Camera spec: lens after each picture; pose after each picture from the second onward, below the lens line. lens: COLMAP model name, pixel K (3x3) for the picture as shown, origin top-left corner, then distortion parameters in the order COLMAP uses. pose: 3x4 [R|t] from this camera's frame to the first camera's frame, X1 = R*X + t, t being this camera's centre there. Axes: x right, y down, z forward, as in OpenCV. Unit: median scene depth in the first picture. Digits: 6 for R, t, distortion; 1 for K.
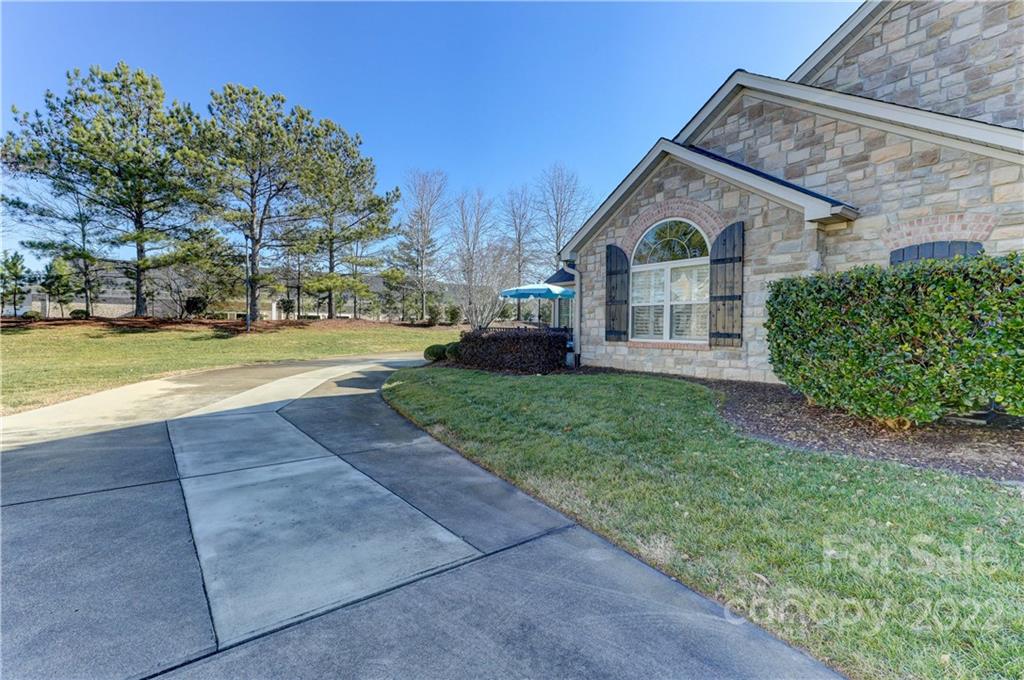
lens RADIAL K [[476.4, 0, 492.7], [0, 476.4, 339.1], [0, 0, 1]] dist [0.019219, -0.001850]
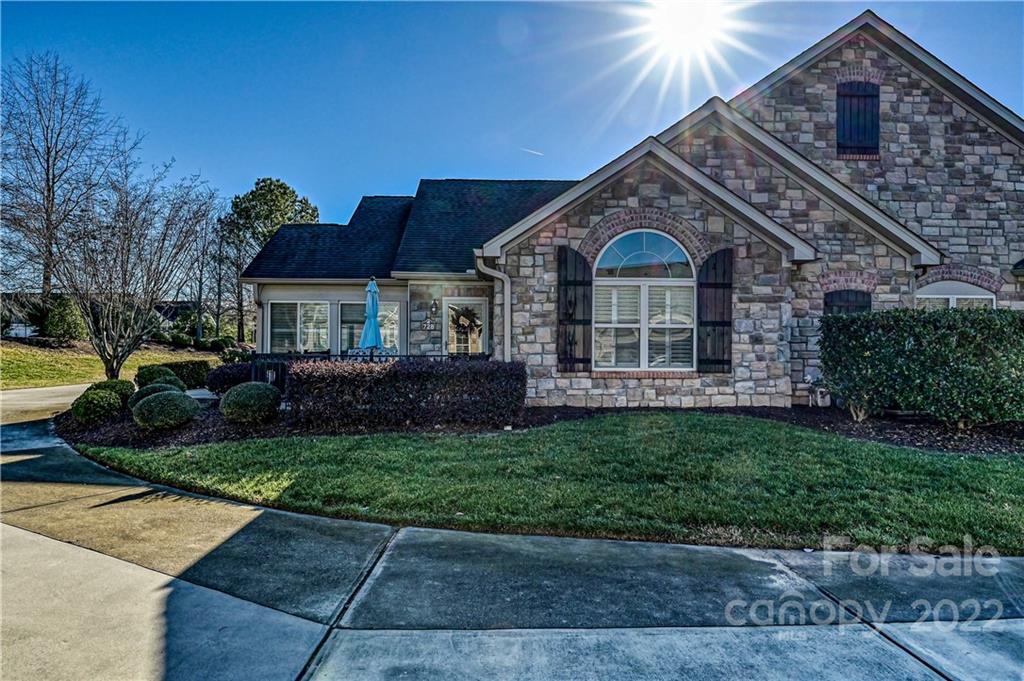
lens RADIAL K [[605.7, 0, 503.7], [0, 605.7, 339.0], [0, 0, 1]] dist [-0.002356, -0.003699]
pose [[0.529764, 0.004204, 0.848134, -0.783927], [0.021045, 0.999615, -0.018100, -0.040822], [-0.847884, 0.027438, 0.529472, 0.709298]]
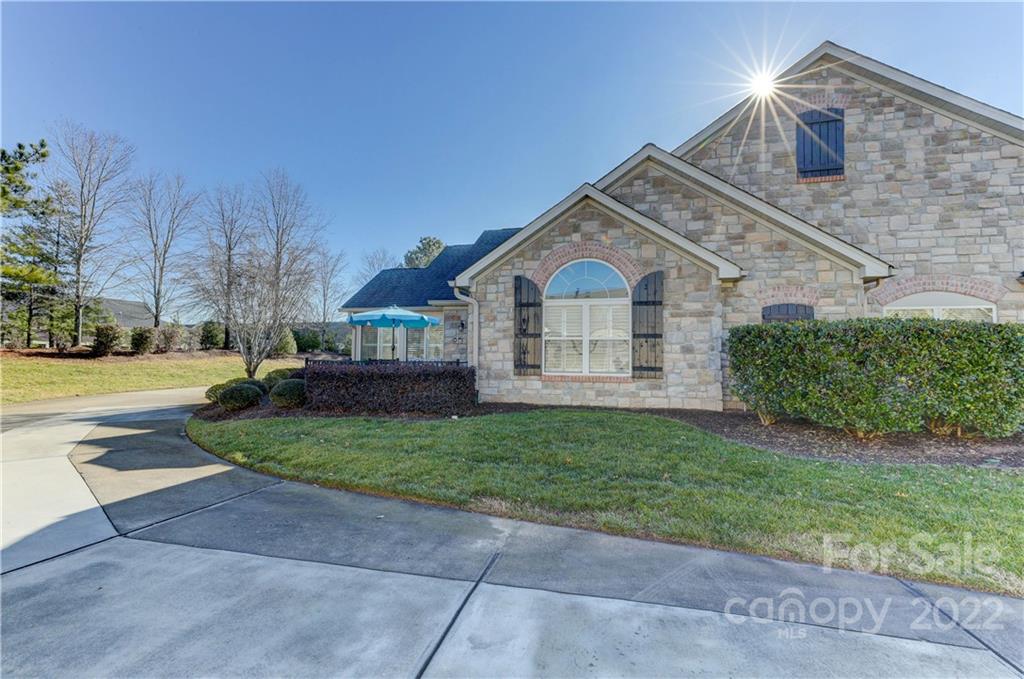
lens RADIAL K [[476.4, 0, 502.9], [0, 476.4, 337.7], [0, 0, 1]] dist [0.019219, -0.001850]
pose [[0.754470, 0.028917, 0.655697, -0.510890], [0.012951, 0.998179, -0.058923, -0.019222], [-0.656207, 0.052948, 0.752721, 0.371926]]
